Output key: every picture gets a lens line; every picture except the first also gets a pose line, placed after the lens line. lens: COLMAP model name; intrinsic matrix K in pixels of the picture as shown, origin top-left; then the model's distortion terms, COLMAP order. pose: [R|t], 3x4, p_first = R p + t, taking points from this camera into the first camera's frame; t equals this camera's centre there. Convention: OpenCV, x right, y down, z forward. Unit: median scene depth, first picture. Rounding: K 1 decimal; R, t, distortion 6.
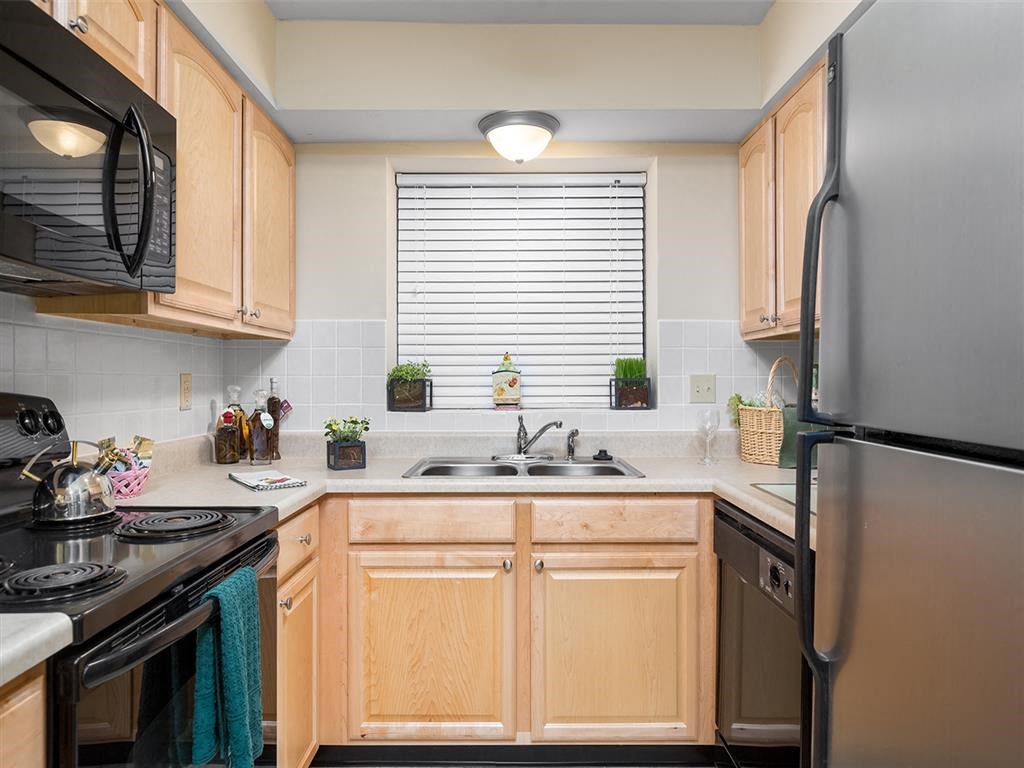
lens RADIAL K [[611.2, 0, 512.0], [0, 611.2, 384.0], [0, 0, 1]] dist [0.000465, 0.000830]
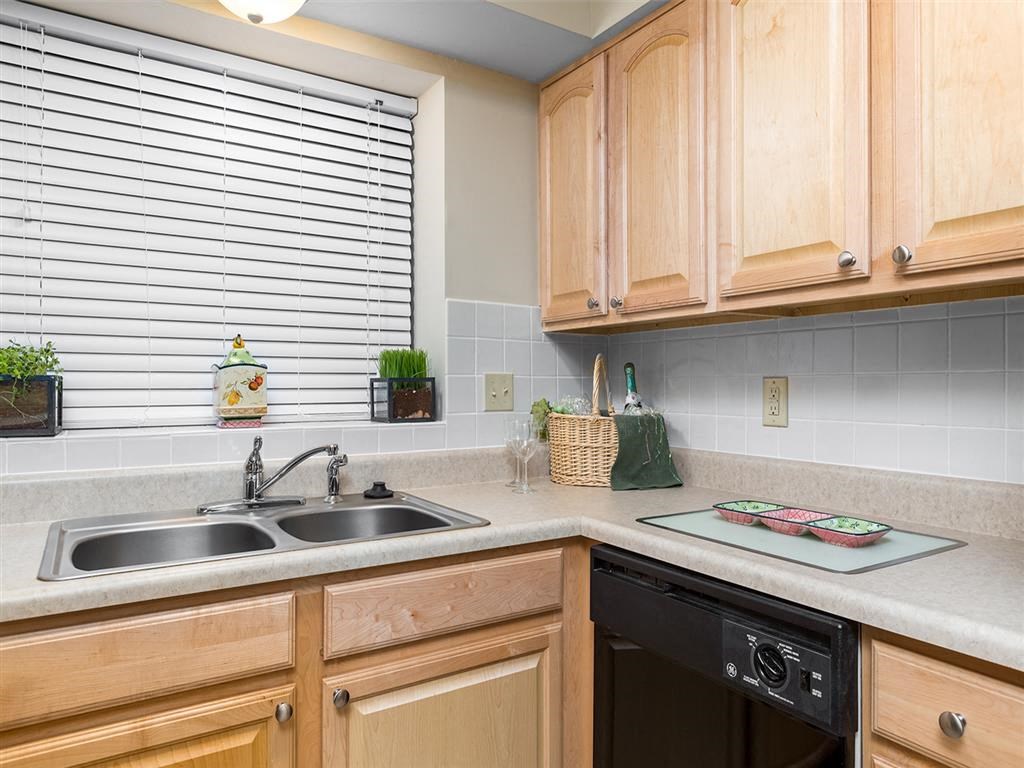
lens RADIAL K [[652.5, 0, 512.0], [0, 652.5, 384.0], [0, 0, 1]] dist [-0.000258, 0.001895]
pose [[0.840716, 0.004295, 0.541460, -0.120408], [0.000612, 0.999960, -0.008883, 0.004711], [-0.541477, 0.007799, 0.840680, 0.308709]]
